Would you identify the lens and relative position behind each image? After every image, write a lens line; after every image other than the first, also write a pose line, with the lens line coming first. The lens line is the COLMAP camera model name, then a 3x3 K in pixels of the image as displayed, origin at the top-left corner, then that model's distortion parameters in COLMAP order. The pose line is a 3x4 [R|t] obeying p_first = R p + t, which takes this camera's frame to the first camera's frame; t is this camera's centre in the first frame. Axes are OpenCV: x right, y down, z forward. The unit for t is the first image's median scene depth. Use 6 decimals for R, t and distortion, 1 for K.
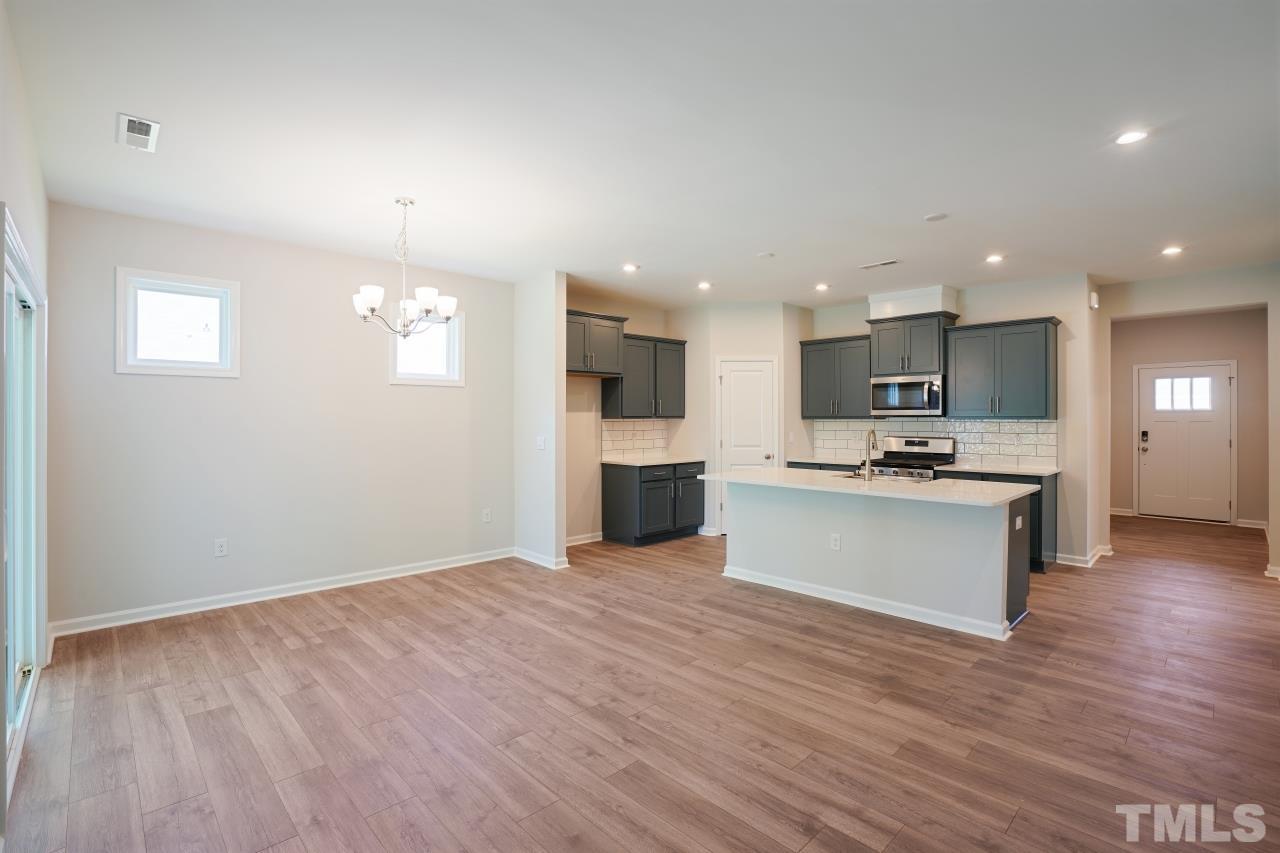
lens RADIAL K [[587.4, 0, 634.3], [0, 587.4, 421.9], [0, 0, 1]] dist [-0.061341, 0.024047]
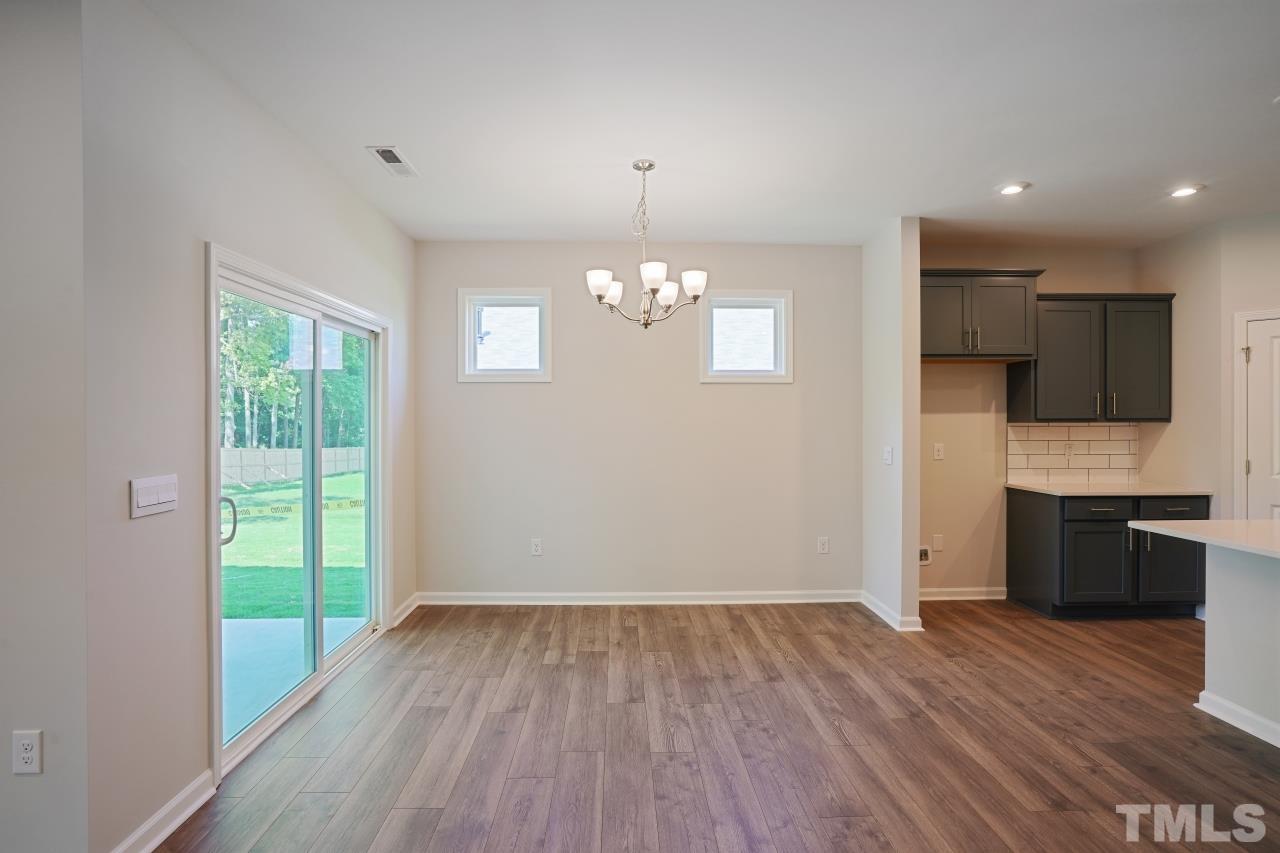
lens RADIAL K [[646.6, 0, 637.3], [0, 646.6, 426.8], [0, 0, 1]] dist [-0.051828, 0.029777]
pose [[0.744916, 0.004754, -0.667141, 0.193176], [-0.003660, 0.999989, 0.003040, -0.001935], [0.667148, 0.000177, 0.744925, 0.253414]]
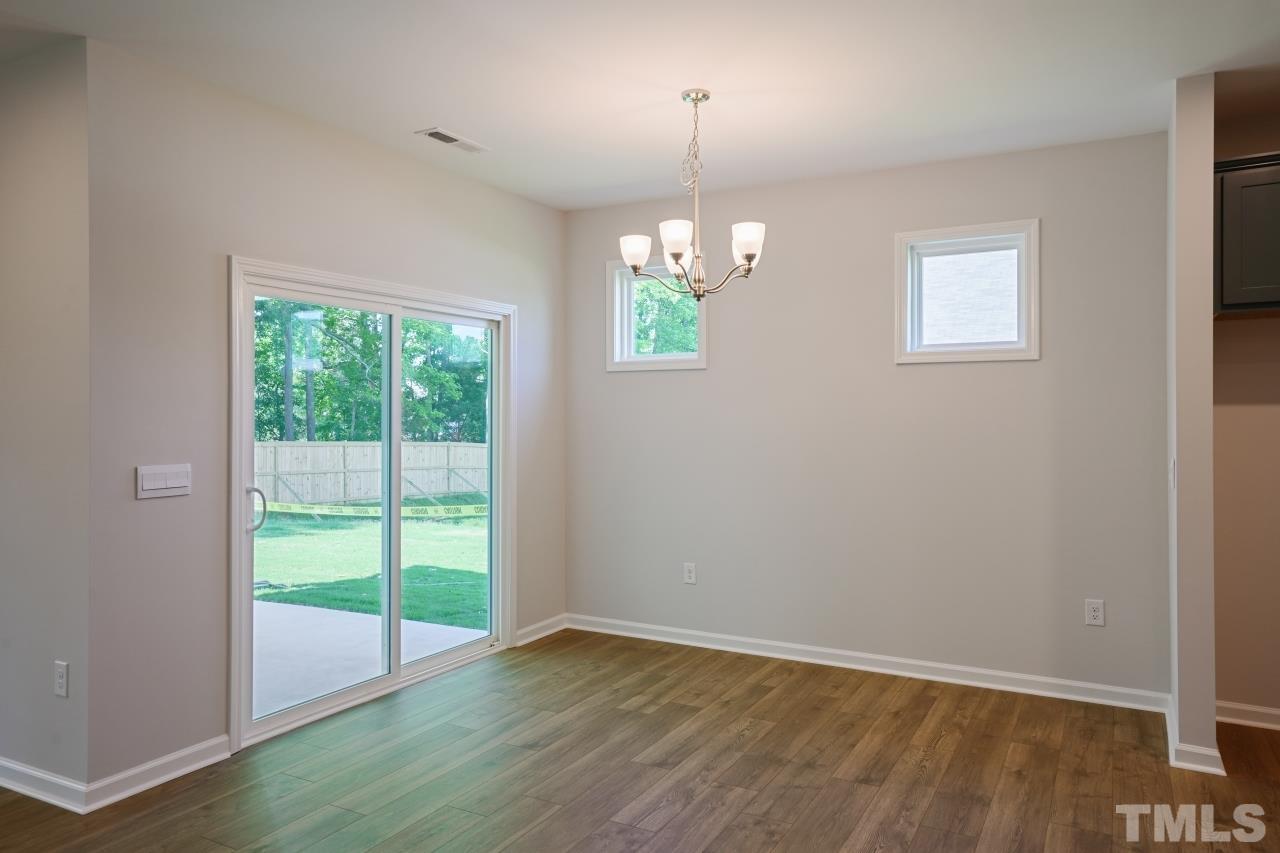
lens RADIAL K [[870.9, 0, 642.3], [0, 870.9, 415.0], [0, 0, 1]] dist [-0.002630, 0.028895]
pose [[0.306301, -0.003221, -0.951929, 0.474569], [-0.006457, 0.999964, -0.005461, -0.003944], [0.951913, 0.007820, 0.306269, 0.546927]]
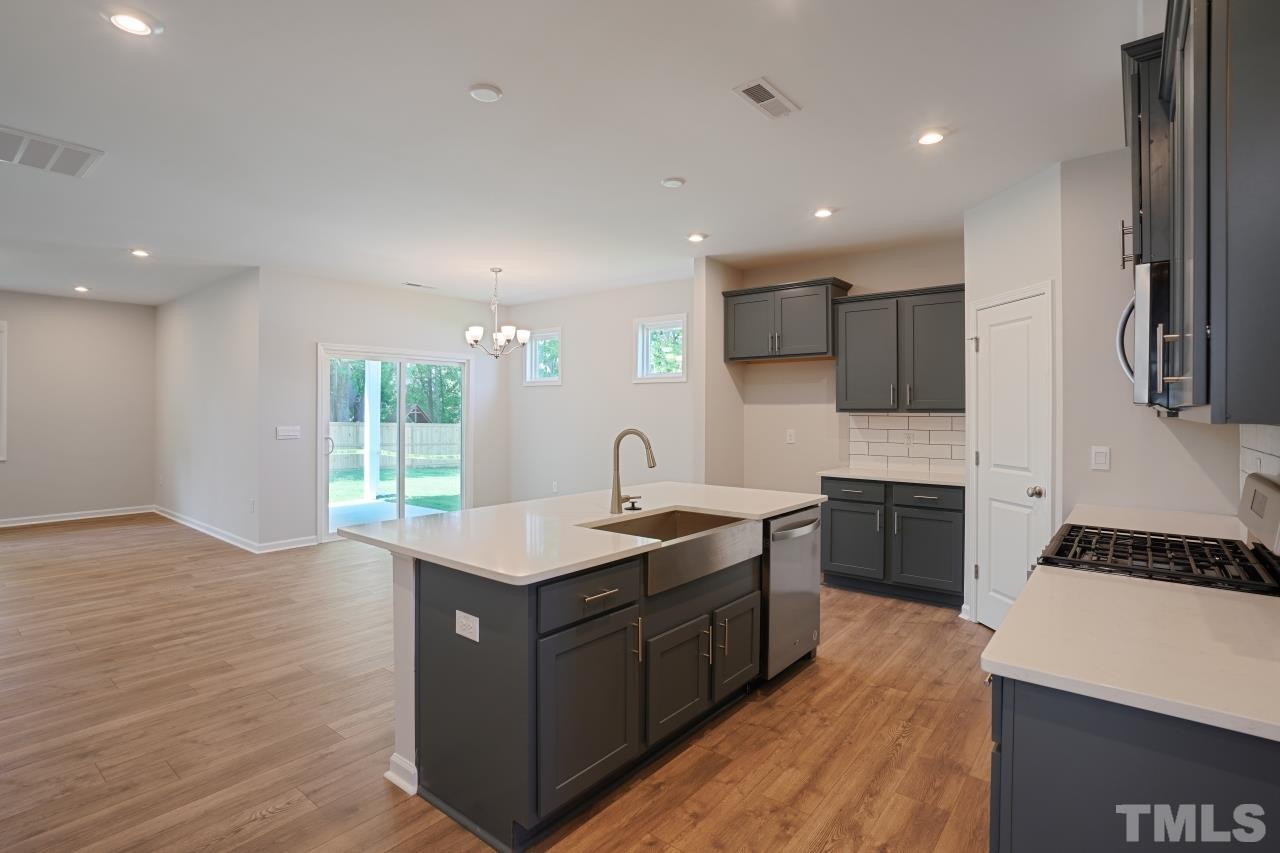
lens RADIAL K [[625.0, 0, 641.9], [0, 625.0, 412.1], [0, 0, 1]] dist [-0.059763, 0.026349]
pose [[0.137713, 0.003829, -0.990465, 1.133139], [-0.011942, 0.999926, 0.002205, -0.006953], [0.990400, 0.011524, 0.137749, 1.004897]]
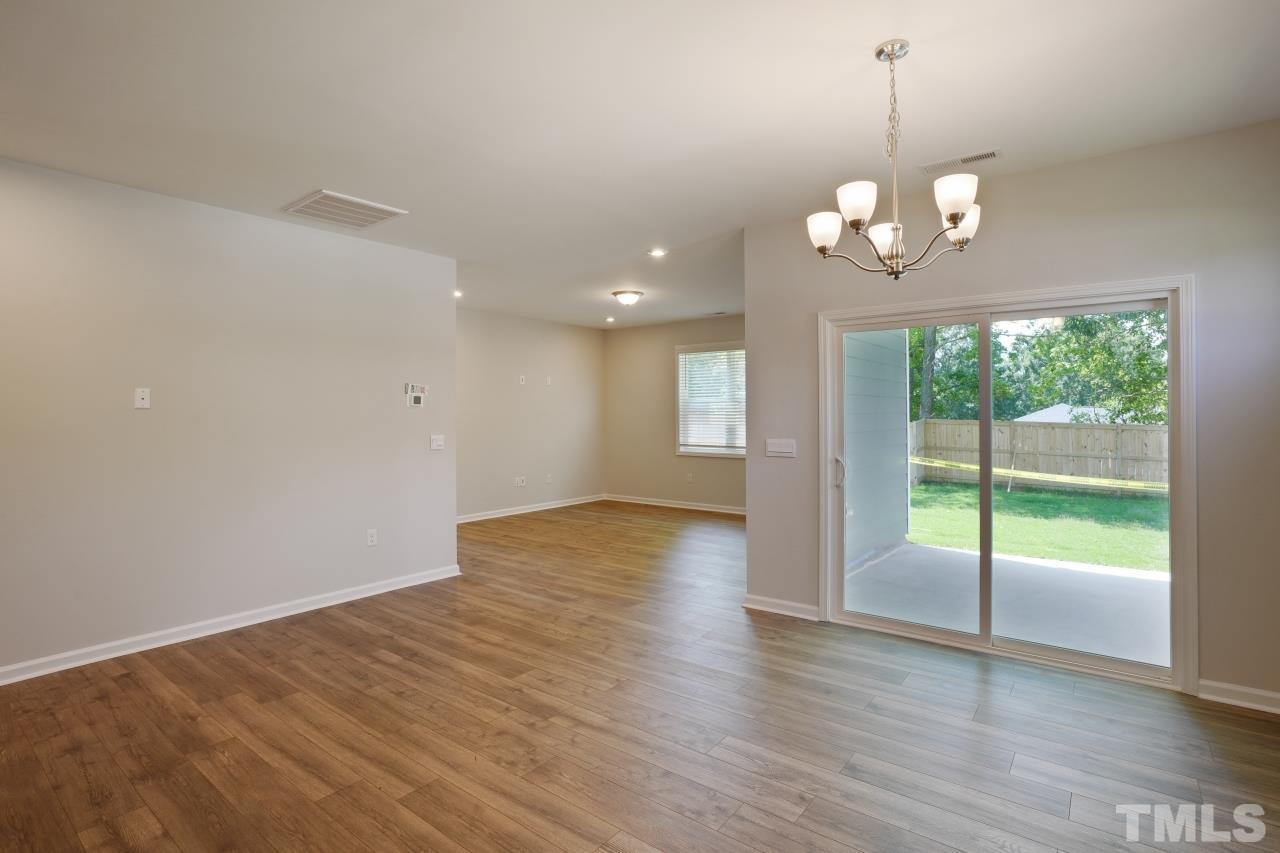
lens RADIAL K [[625.0, 0, 641.9], [0, 625.0, 412.1], [0, 0, 1]] dist [-0.059763, 0.026349]
pose [[-0.987994, 0.002852, -0.154467, -0.040203], [0.001895, 0.999978, 0.006341, -0.011902], [0.154482, 0.005972, -0.987978, 1.365563]]
